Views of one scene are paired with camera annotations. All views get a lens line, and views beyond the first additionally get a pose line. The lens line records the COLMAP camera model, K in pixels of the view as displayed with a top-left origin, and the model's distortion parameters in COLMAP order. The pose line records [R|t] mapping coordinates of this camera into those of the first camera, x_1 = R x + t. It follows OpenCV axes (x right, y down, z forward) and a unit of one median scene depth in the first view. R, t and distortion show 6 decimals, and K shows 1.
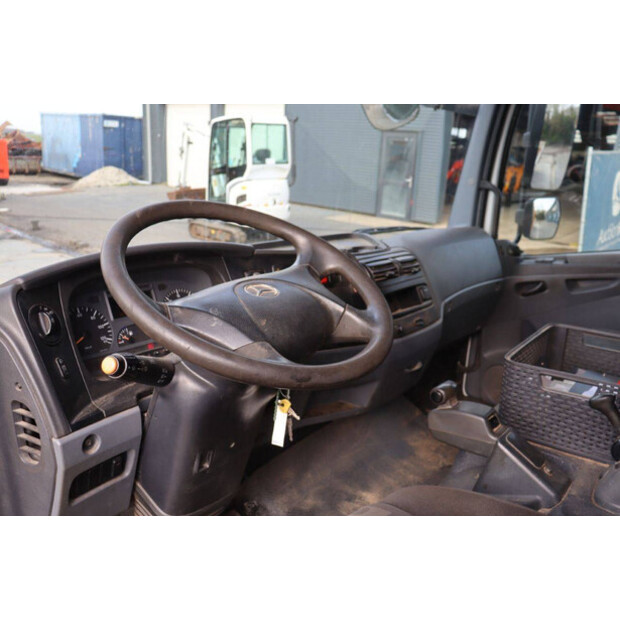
lens RADIAL K [[526.2, 0, 309.2], [0, 526.2, 311.9], [0, 0, 1]] dist [-0.112011, 0.043299]
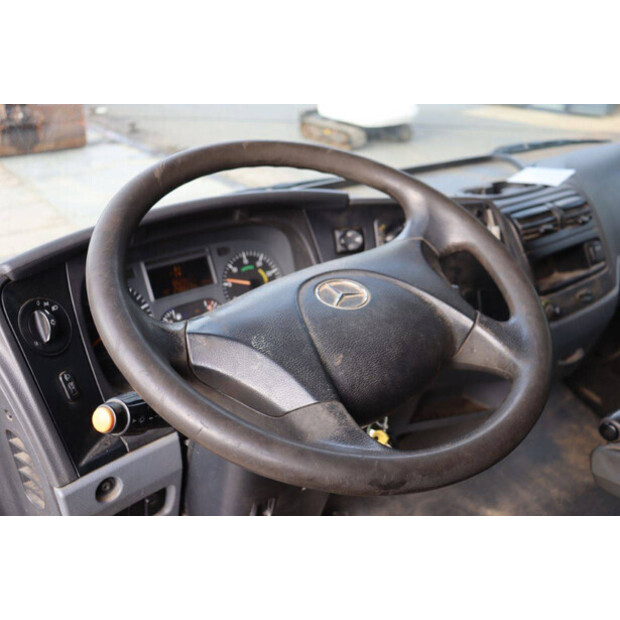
lens RADIAL K [[585.1, 0, 310.5], [0, 585.1, 307.7], [0, 0, 1]] dist [-0.072408, 0.000000]
pose [[0.977267, 0.043298, -0.207546, 0.018200], [-0.011900, 0.988583, 0.150204, -0.116984], [0.211680, -0.144320, 0.966625, 0.268558]]
